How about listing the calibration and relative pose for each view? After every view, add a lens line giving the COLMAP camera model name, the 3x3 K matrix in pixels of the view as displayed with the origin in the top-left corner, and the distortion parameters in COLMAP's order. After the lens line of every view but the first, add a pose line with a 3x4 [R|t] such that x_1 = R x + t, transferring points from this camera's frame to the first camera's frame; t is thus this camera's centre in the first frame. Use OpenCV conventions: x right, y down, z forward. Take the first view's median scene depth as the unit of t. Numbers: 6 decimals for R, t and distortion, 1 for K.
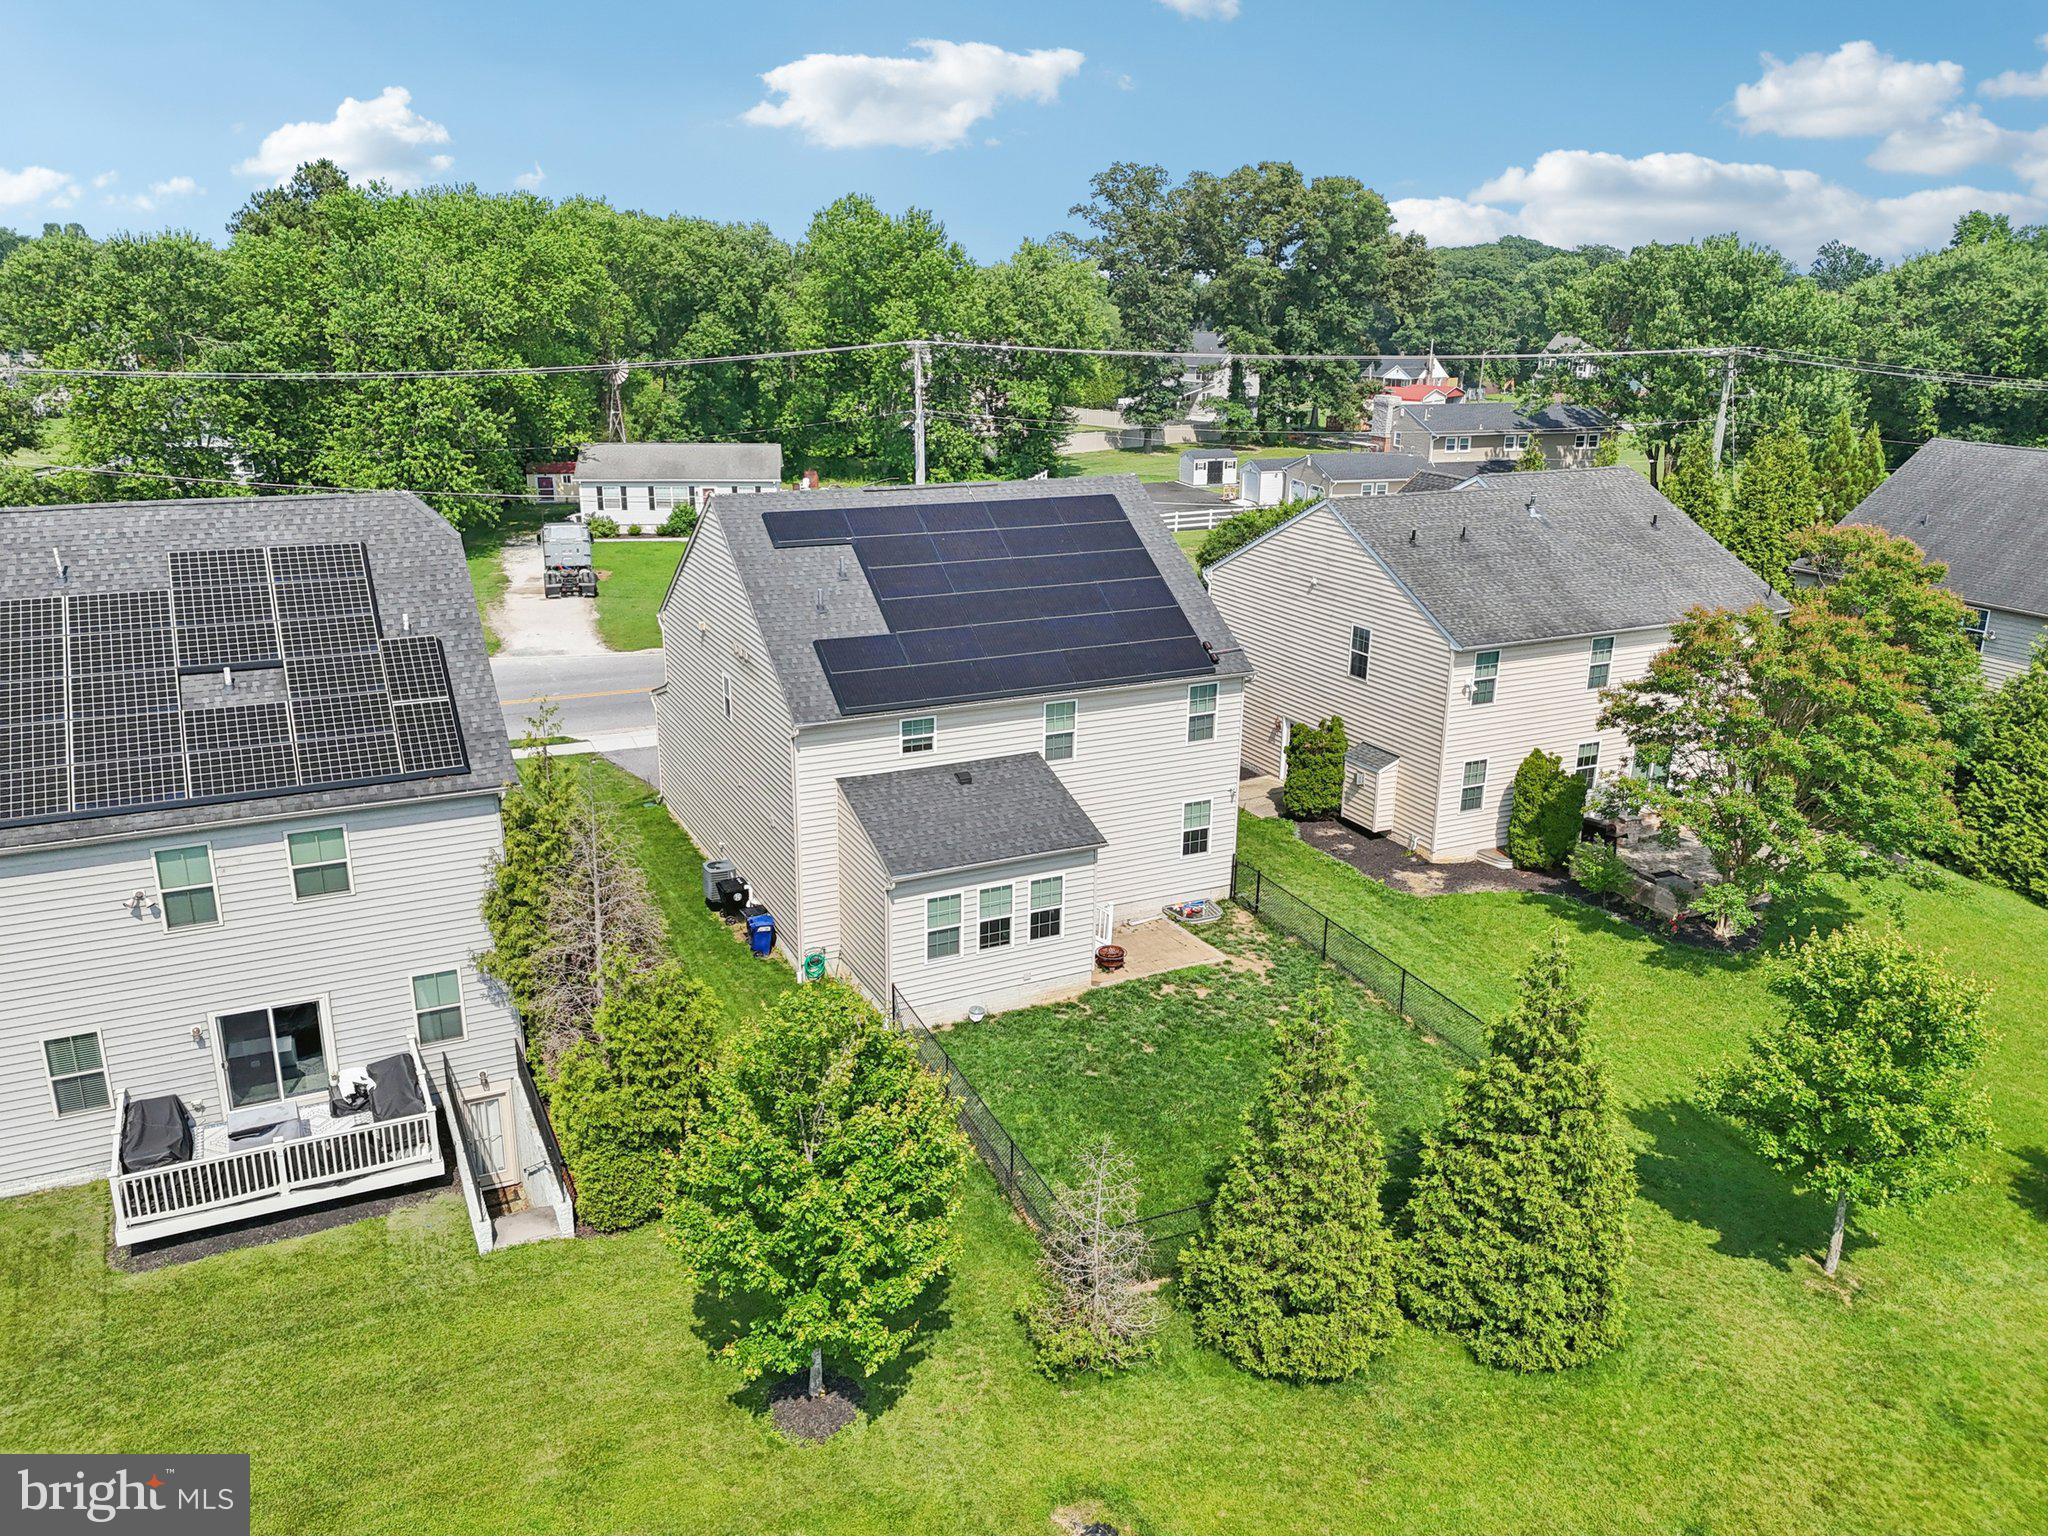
lens RADIAL K [[1529.5, 0, 1022.8], [0, 1529.5, 769.6], [0, 0, 1]] dist [0.059350, -0.057641]
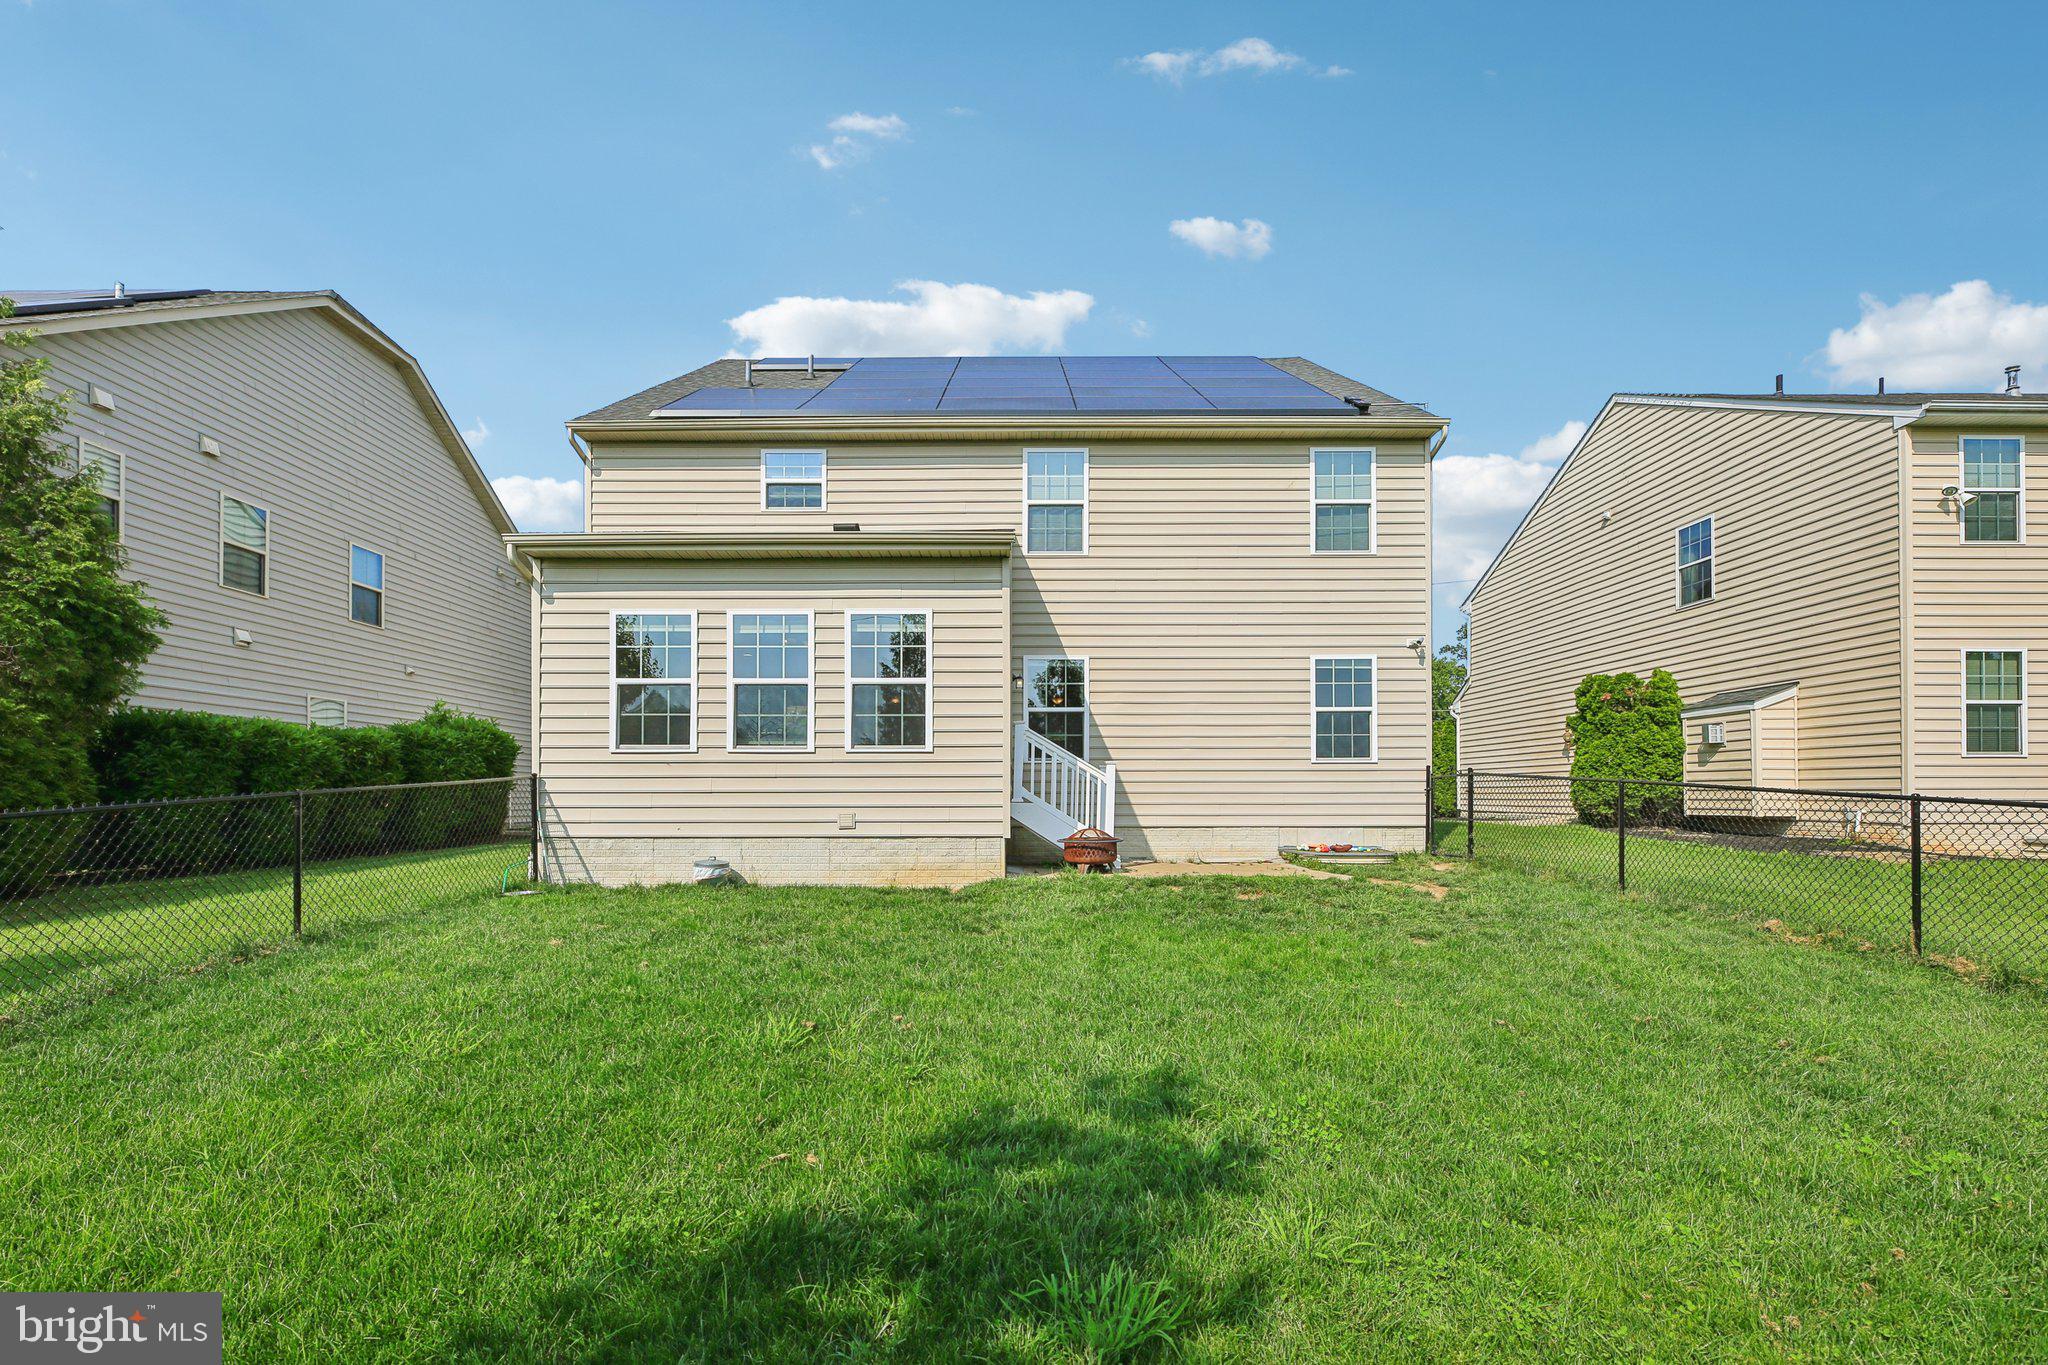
lens RADIAL K [[875.5, 0, 1028.6], [0, 875.5, 837.5], [0, 0, 1]] dist [-0.000213, -0.000852]
pose [[0.900203, 0.001442, -0.435469, 0.138767], [-0.120064, 0.962057, -0.245011, 0.160897], [0.418593, 0.272844, 0.866220, 0.648825]]
